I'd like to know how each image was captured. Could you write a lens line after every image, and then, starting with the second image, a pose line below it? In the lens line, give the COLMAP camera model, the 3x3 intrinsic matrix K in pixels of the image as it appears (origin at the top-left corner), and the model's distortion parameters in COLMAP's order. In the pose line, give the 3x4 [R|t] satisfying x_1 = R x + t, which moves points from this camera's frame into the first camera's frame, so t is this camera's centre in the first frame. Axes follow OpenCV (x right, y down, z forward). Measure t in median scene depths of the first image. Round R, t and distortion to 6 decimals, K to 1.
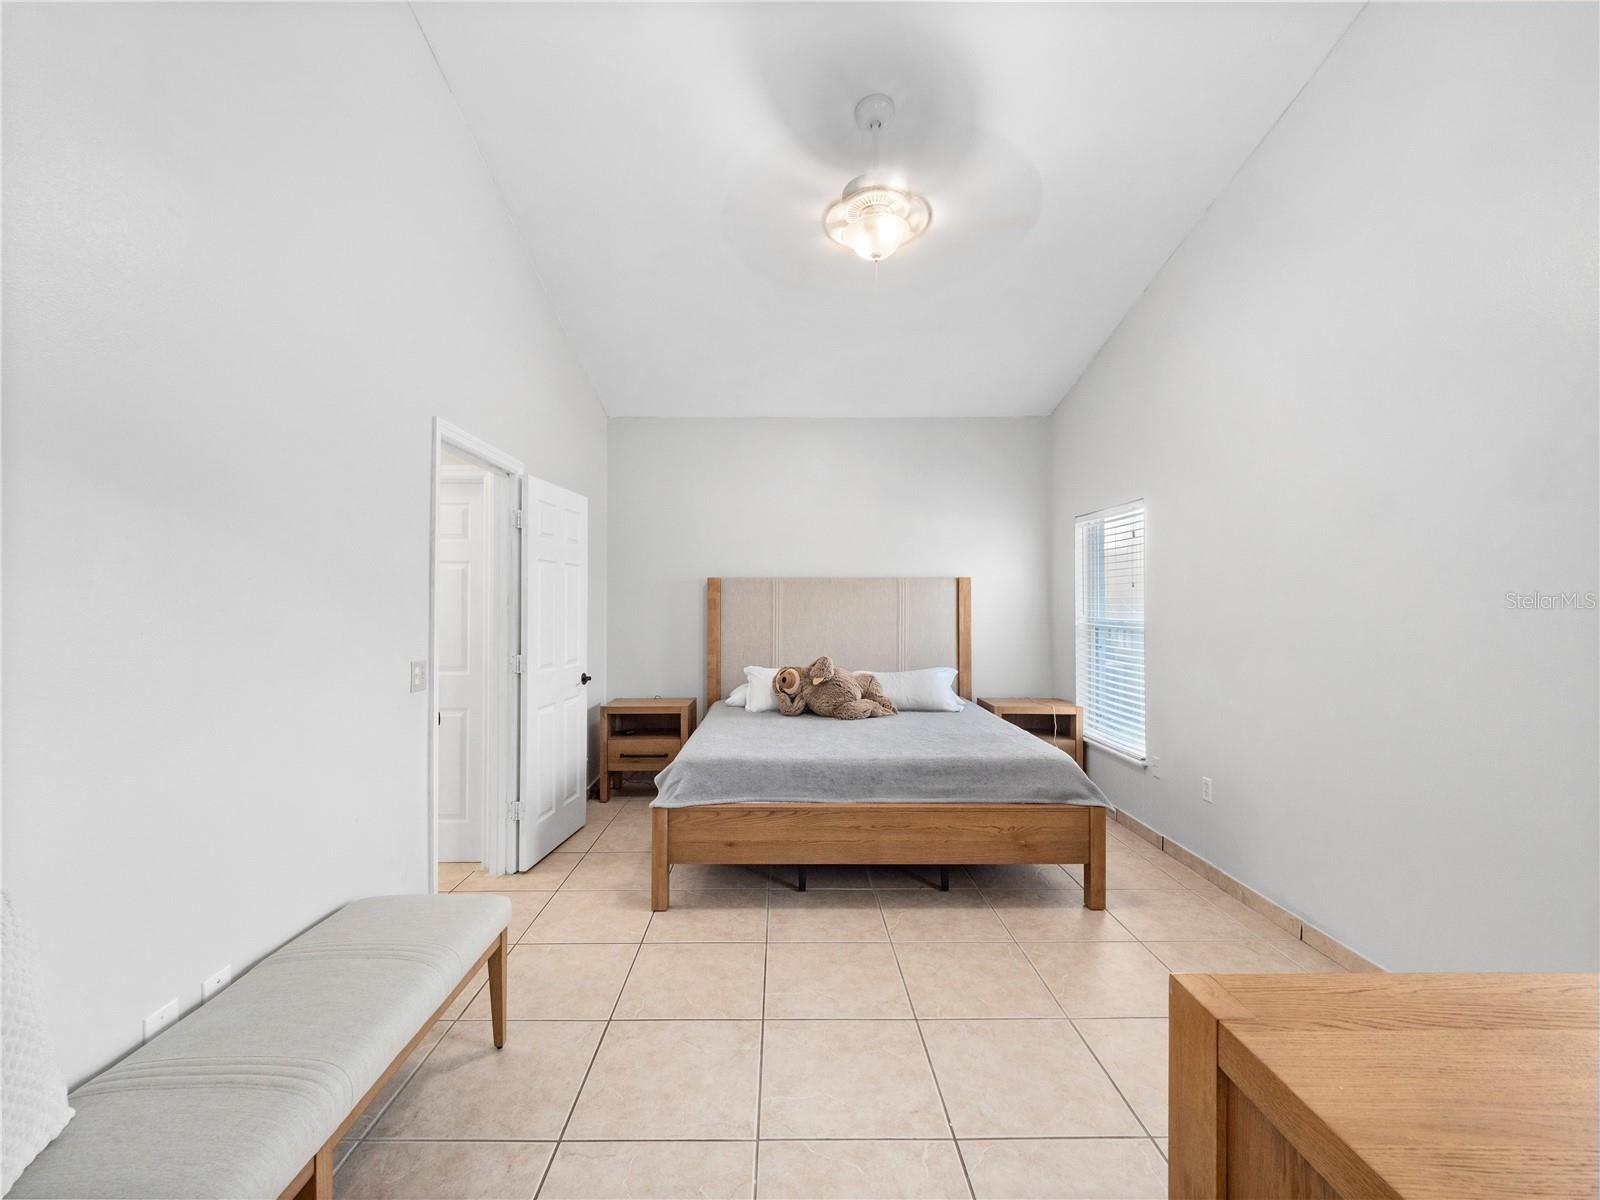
lens RADIAL K [[681.0, 0, 806.9], [0, 681.0, 599.1], [0, 0, 1]] dist [0.005113, -0.004790]
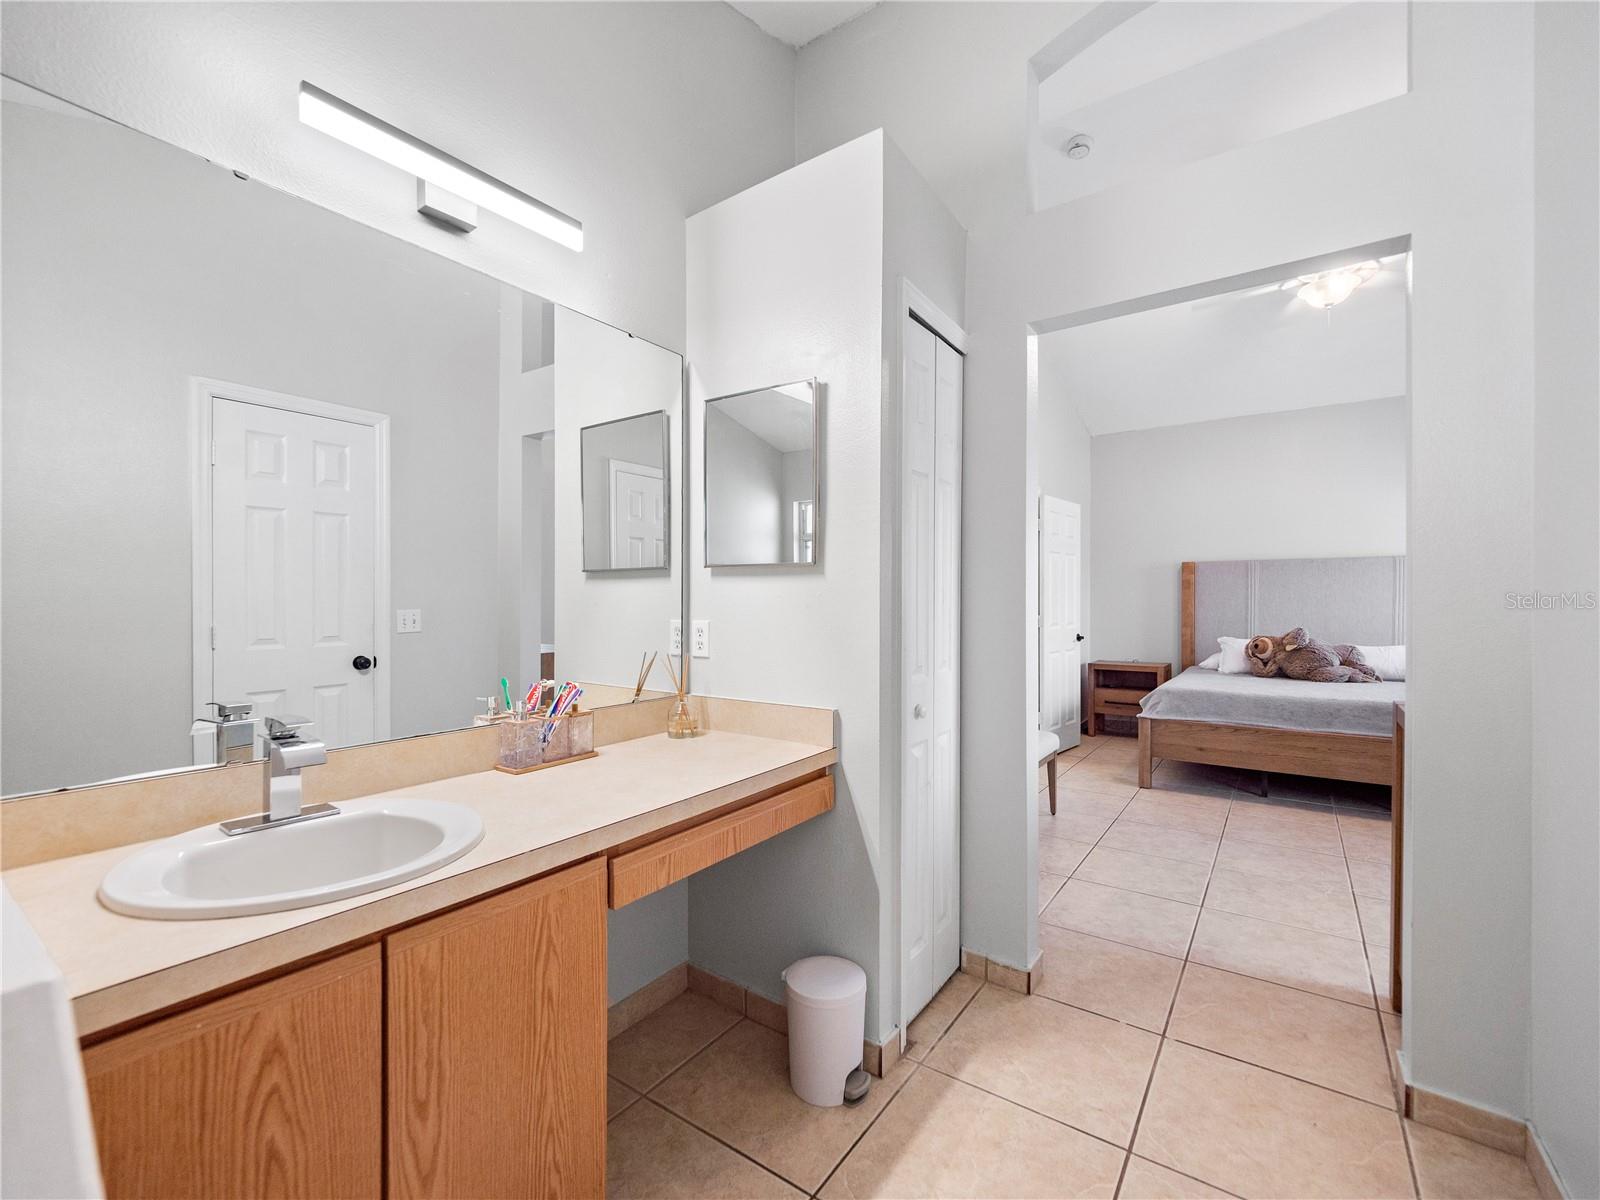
lens RADIAL K [[681.0, 0, 793.7], [0, 681.0, 592.1], [0, 0, 1]] dist [0.005113, -0.004790]
pose [[0.787703, -0.002046, -0.616052, 0.063132], [0.000793, 0.999997, -0.002308, 0.027659], [0.616055, 0.001330, 0.787702, -0.419109]]
